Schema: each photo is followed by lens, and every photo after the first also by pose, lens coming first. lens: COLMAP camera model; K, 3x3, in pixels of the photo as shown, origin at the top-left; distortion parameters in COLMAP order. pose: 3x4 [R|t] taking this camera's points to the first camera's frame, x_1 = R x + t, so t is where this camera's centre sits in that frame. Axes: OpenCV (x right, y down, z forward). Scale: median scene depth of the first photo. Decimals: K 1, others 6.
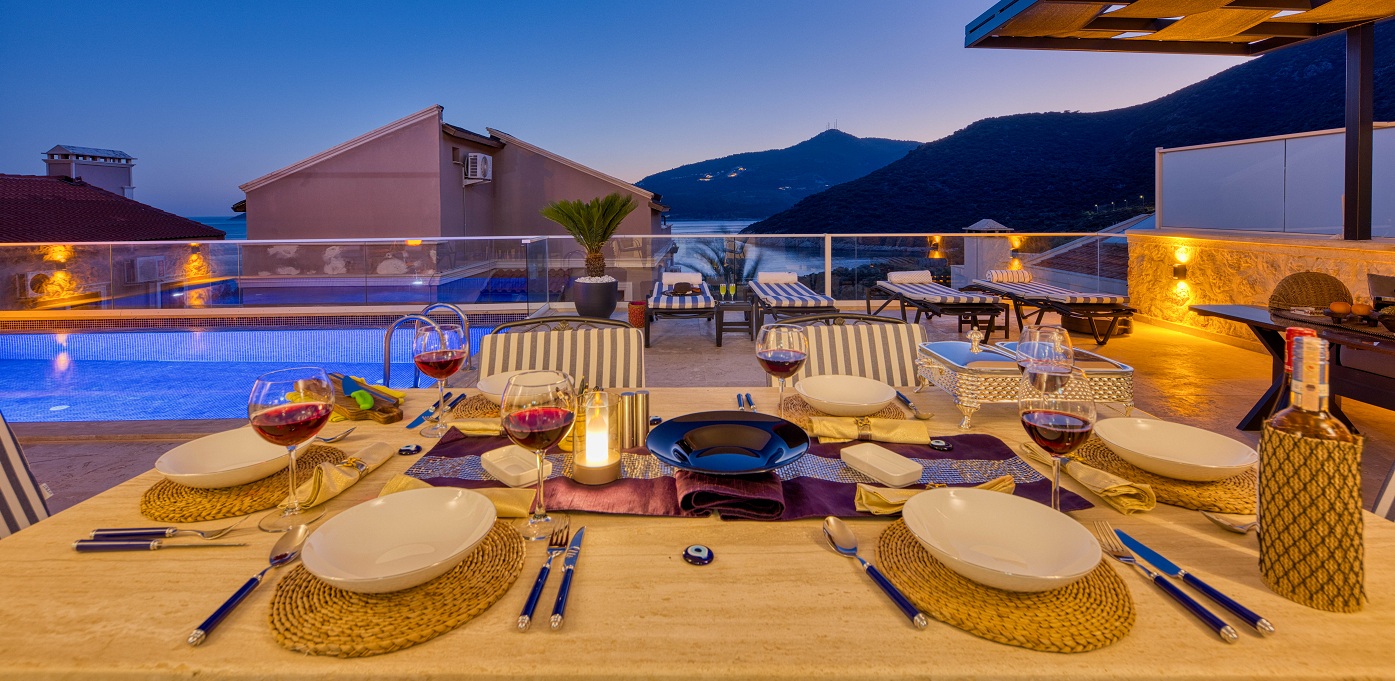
lens RADIAL K [[626.0, 0, 705.4], [0, 626.0, 292.2], [0, 0, 1]] dist [-0.000509, -0.000170]
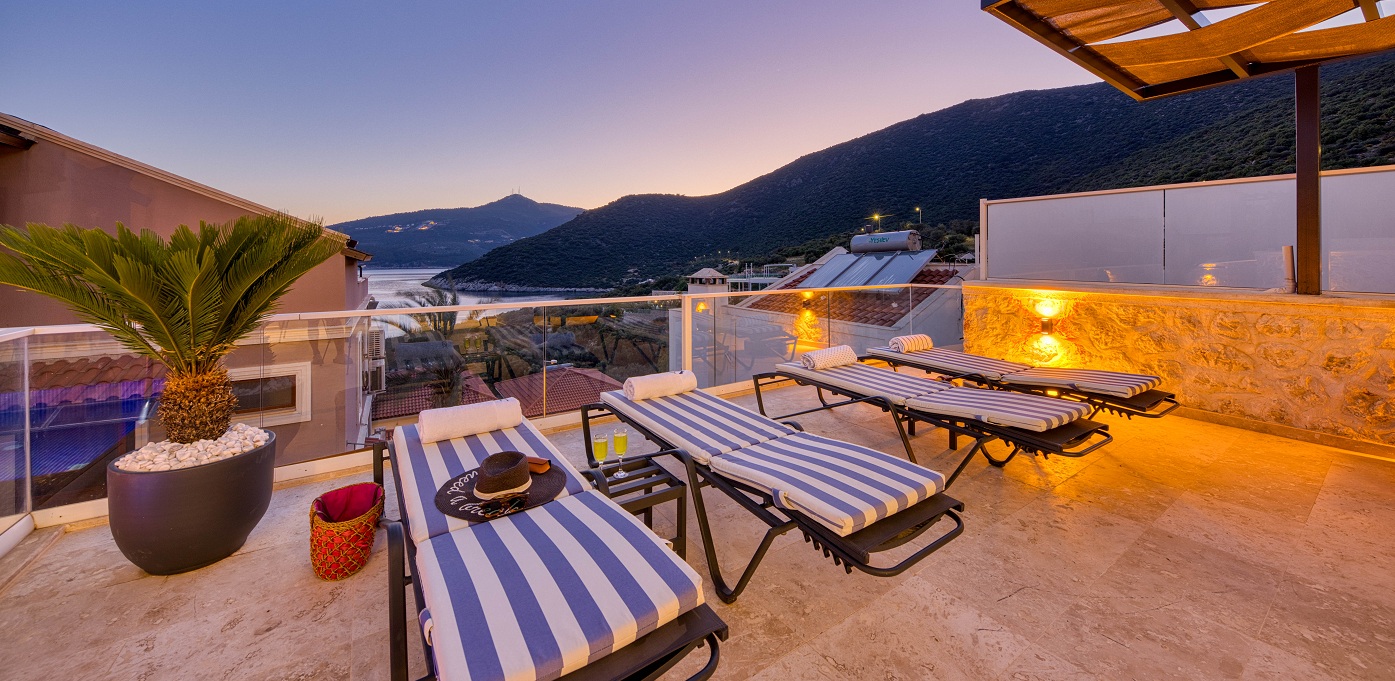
lens RADIAL K [[496.9, 0, 696.9], [0, 496.9, 260.6], [0, 0, 1]] dist [0.001187, -0.000133]
pose [[0.852867, 0.003283, 0.522118, -0.048069], [0.064028, 0.991775, -0.110824, -0.047259], [-0.518188, 0.127949, 0.845642, 0.363994]]
